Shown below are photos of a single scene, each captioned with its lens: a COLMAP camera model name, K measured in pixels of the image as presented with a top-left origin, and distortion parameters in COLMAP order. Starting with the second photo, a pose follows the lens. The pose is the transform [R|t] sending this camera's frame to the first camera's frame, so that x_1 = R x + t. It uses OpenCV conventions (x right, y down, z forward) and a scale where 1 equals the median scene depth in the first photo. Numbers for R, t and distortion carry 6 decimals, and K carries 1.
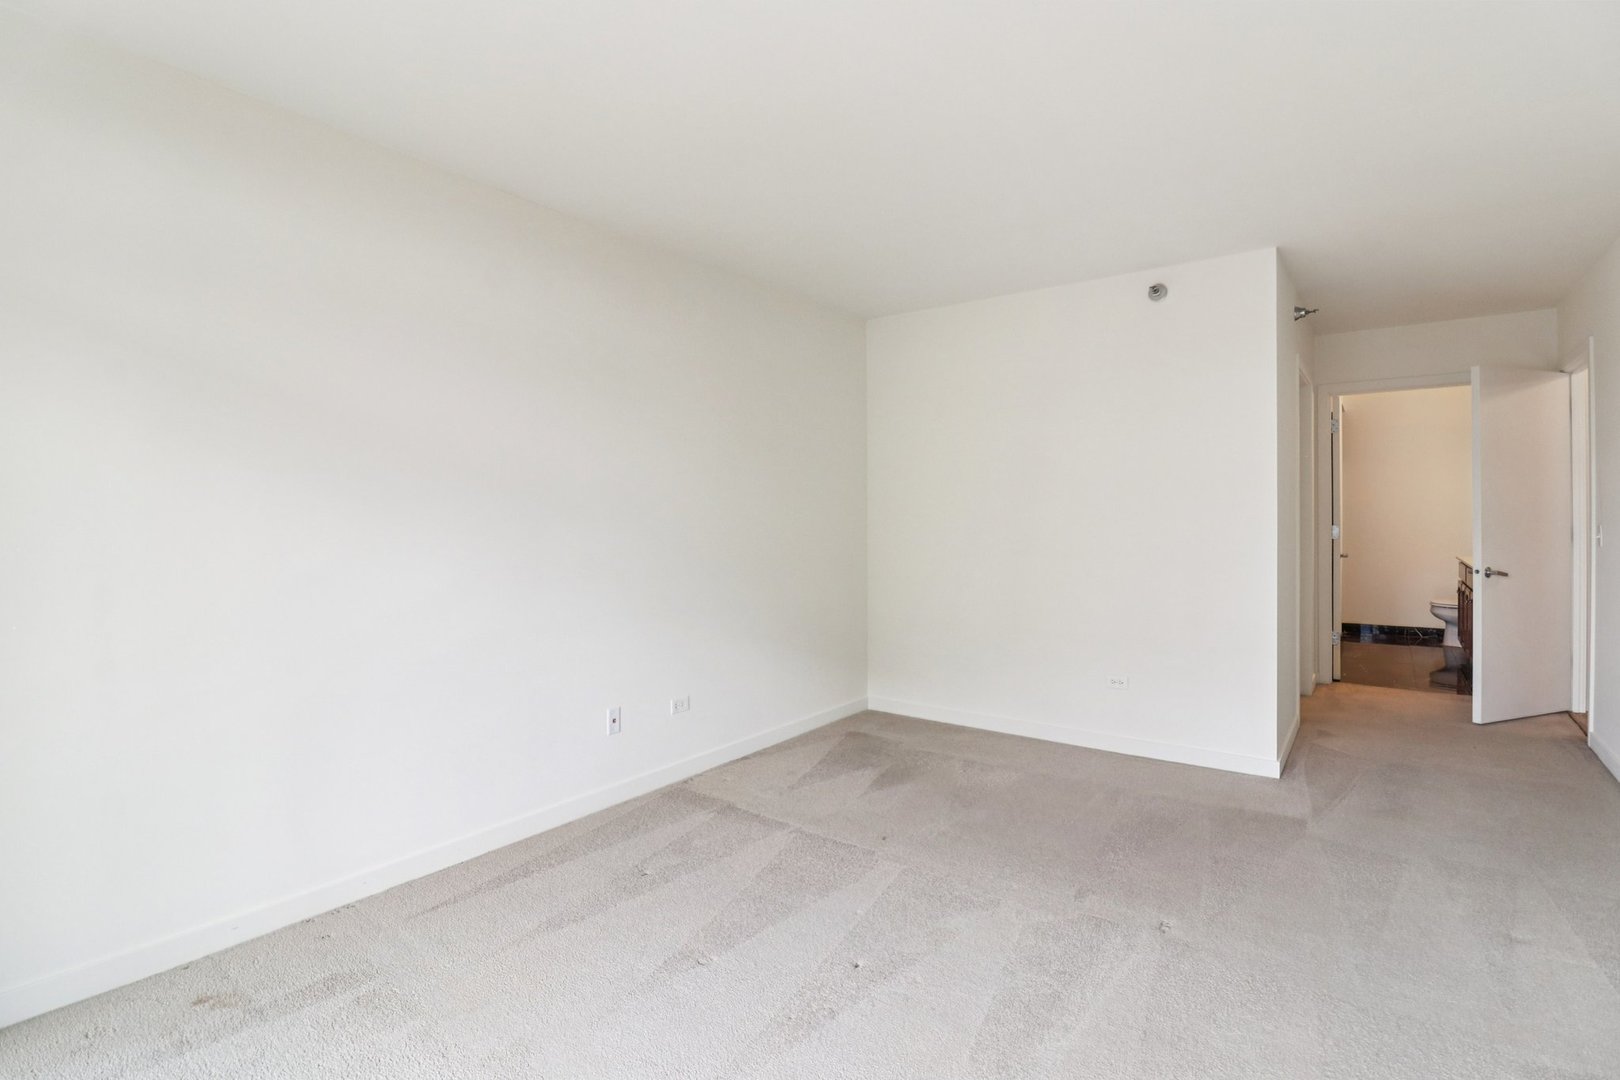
lens RADIAL K [[777.9, 0, 809.2], [0, 777.9, 535.1], [0, 0, 1]] dist [-0.015893, -0.010437]
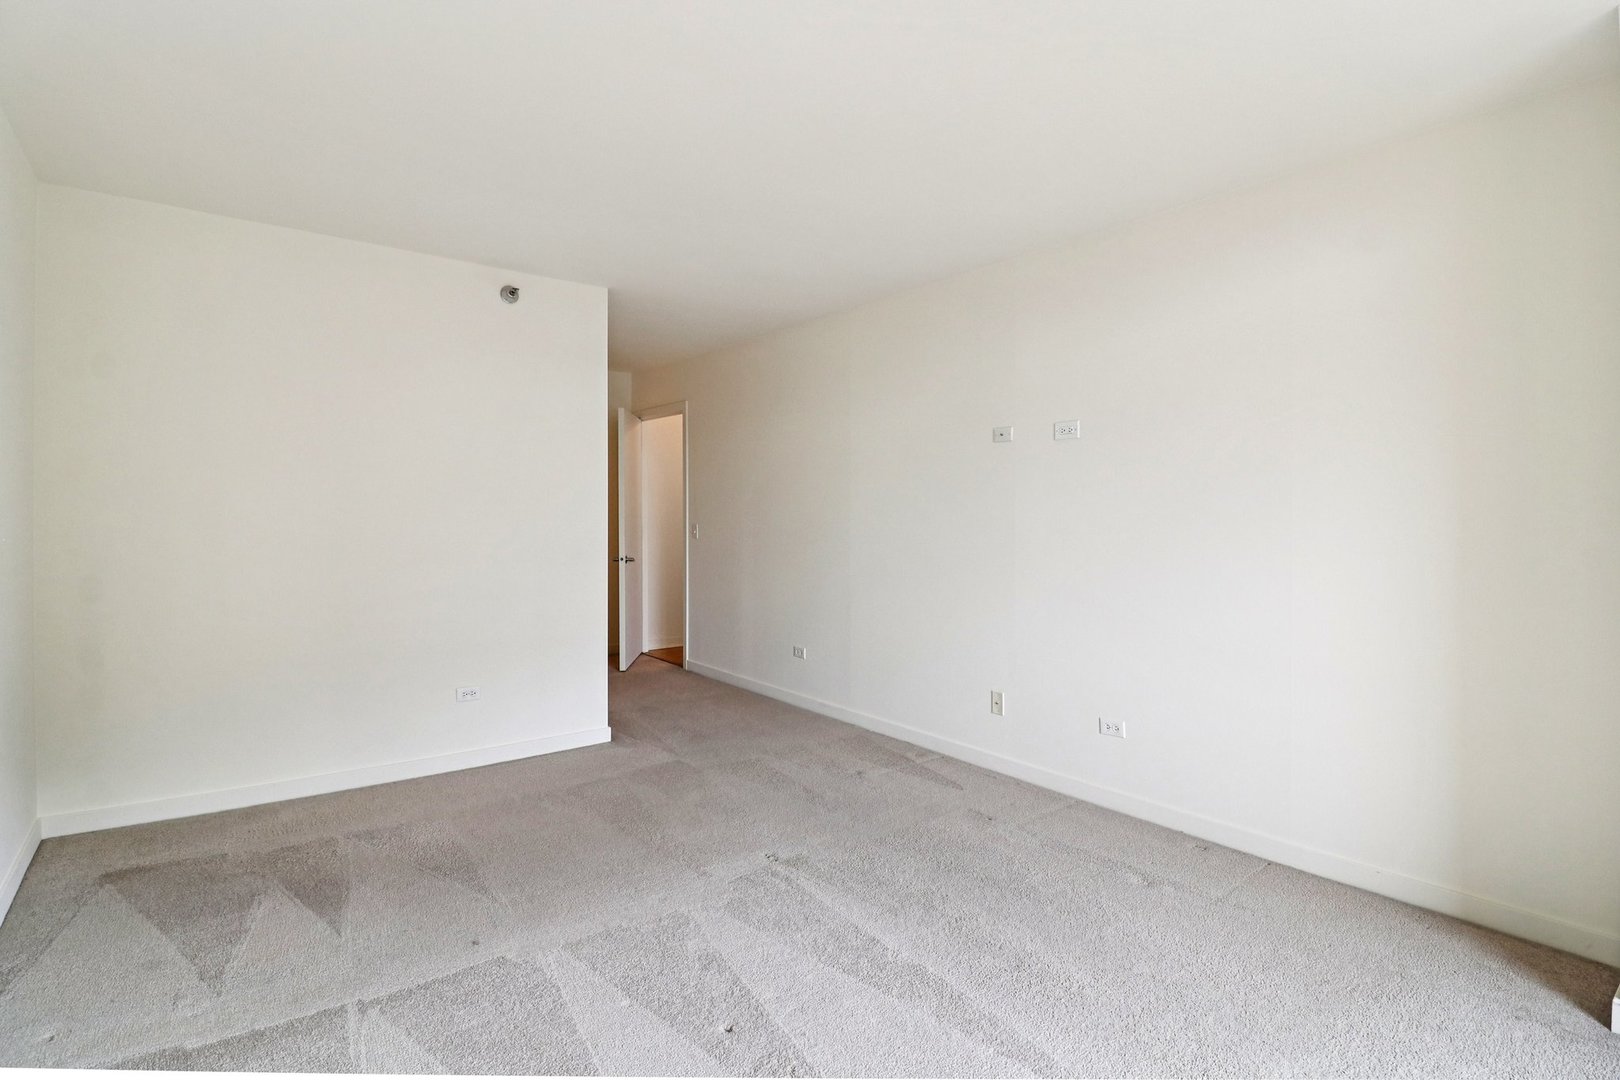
lens RADIAL K [[777.9, 0, 810.3], [0, 777.9, 533.2], [0, 0, 1]] dist [-0.015893, -0.010437]
pose [[0.246958, -0.016071, 0.968893, -0.435010], [0.006016, 0.999869, 0.015051, -0.018422], [-0.969008, 0.002112, 0.247022, 0.385364]]
